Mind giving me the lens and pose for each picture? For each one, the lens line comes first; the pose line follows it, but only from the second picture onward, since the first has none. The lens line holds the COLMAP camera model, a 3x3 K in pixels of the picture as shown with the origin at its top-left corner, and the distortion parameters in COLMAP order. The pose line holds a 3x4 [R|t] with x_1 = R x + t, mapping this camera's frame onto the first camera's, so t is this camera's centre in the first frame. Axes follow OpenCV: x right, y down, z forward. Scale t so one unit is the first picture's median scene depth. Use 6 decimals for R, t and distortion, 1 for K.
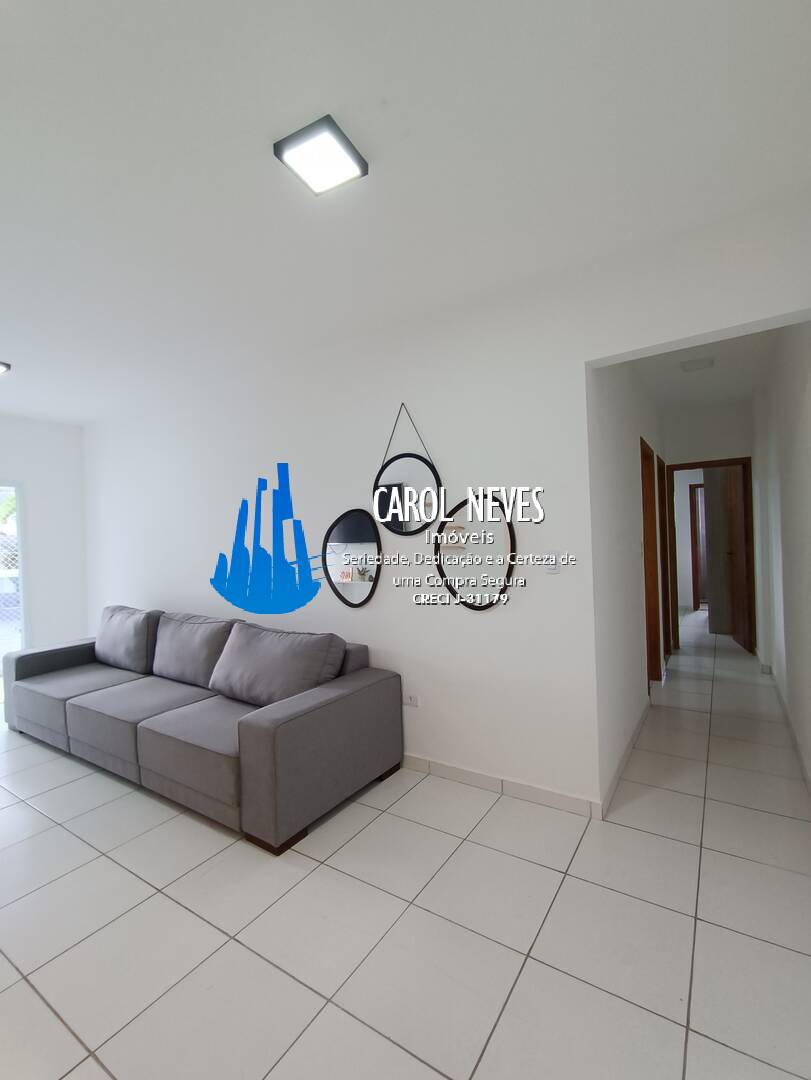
lens RADIAL K [[493.0, 0, 405.5], [0, 493.0, 540.0], [0, 0, 1]] dist [-0.011807, 0.020601]
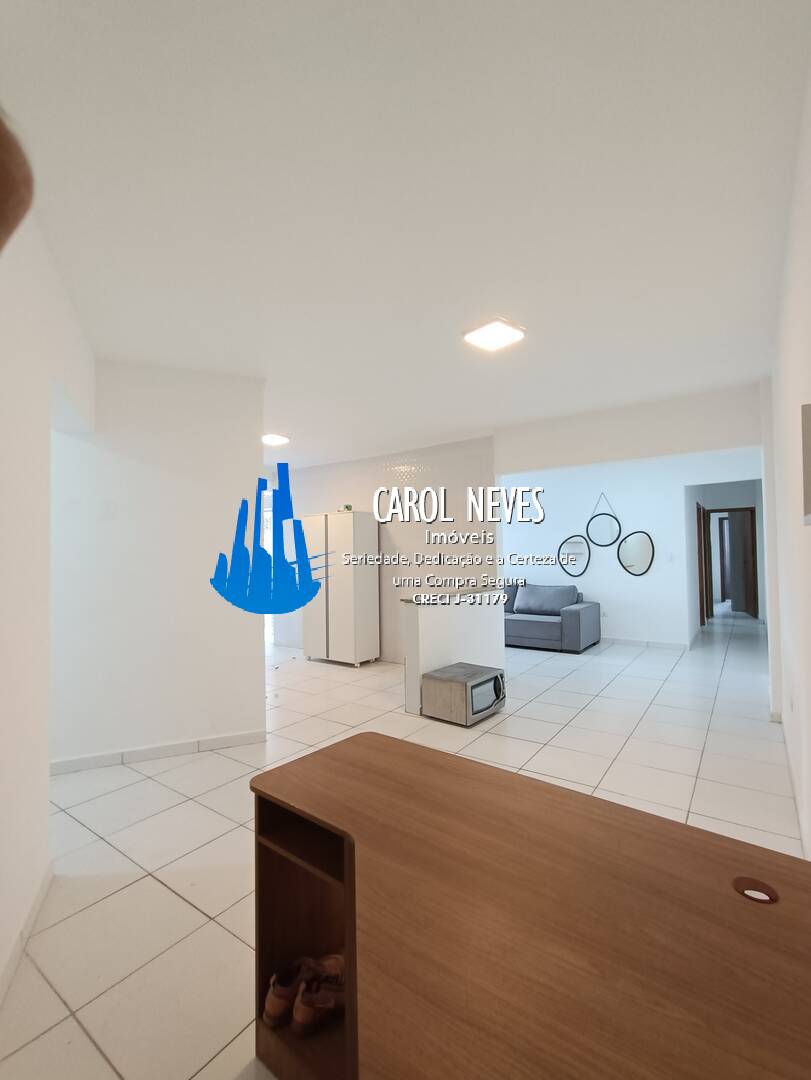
lens RADIAL K [[487.0, 0, 405.5], [0, 487.0, 540.0], [0, 0, 1]] dist [-0.008813, 0.004532]
pose [[0.998870, 0.018314, -0.043855, -0.476715], [-0.019591, 0.999391, -0.028885, 0.025667], [0.043299, 0.029712, 0.998620, -0.794022]]
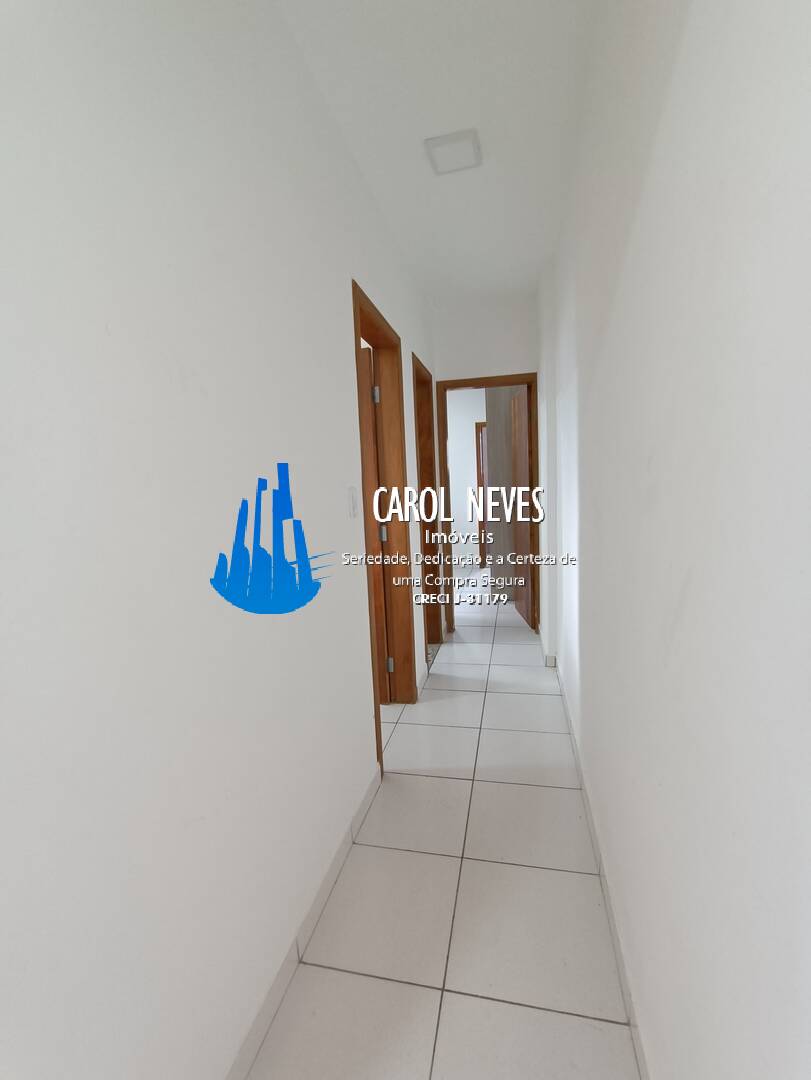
lens RADIAL K [[487.0, 0, 405.5], [0, 487.0, 540.0], [0, 0, 1]] dist [-0.008813, 0.004532]
pose [[0.939120, -0.047235, 0.340326, 0.251924], [0.014650, 0.995109, 0.097690, 0.007797], [-0.343276, -0.086758, 0.935219, 0.357252]]
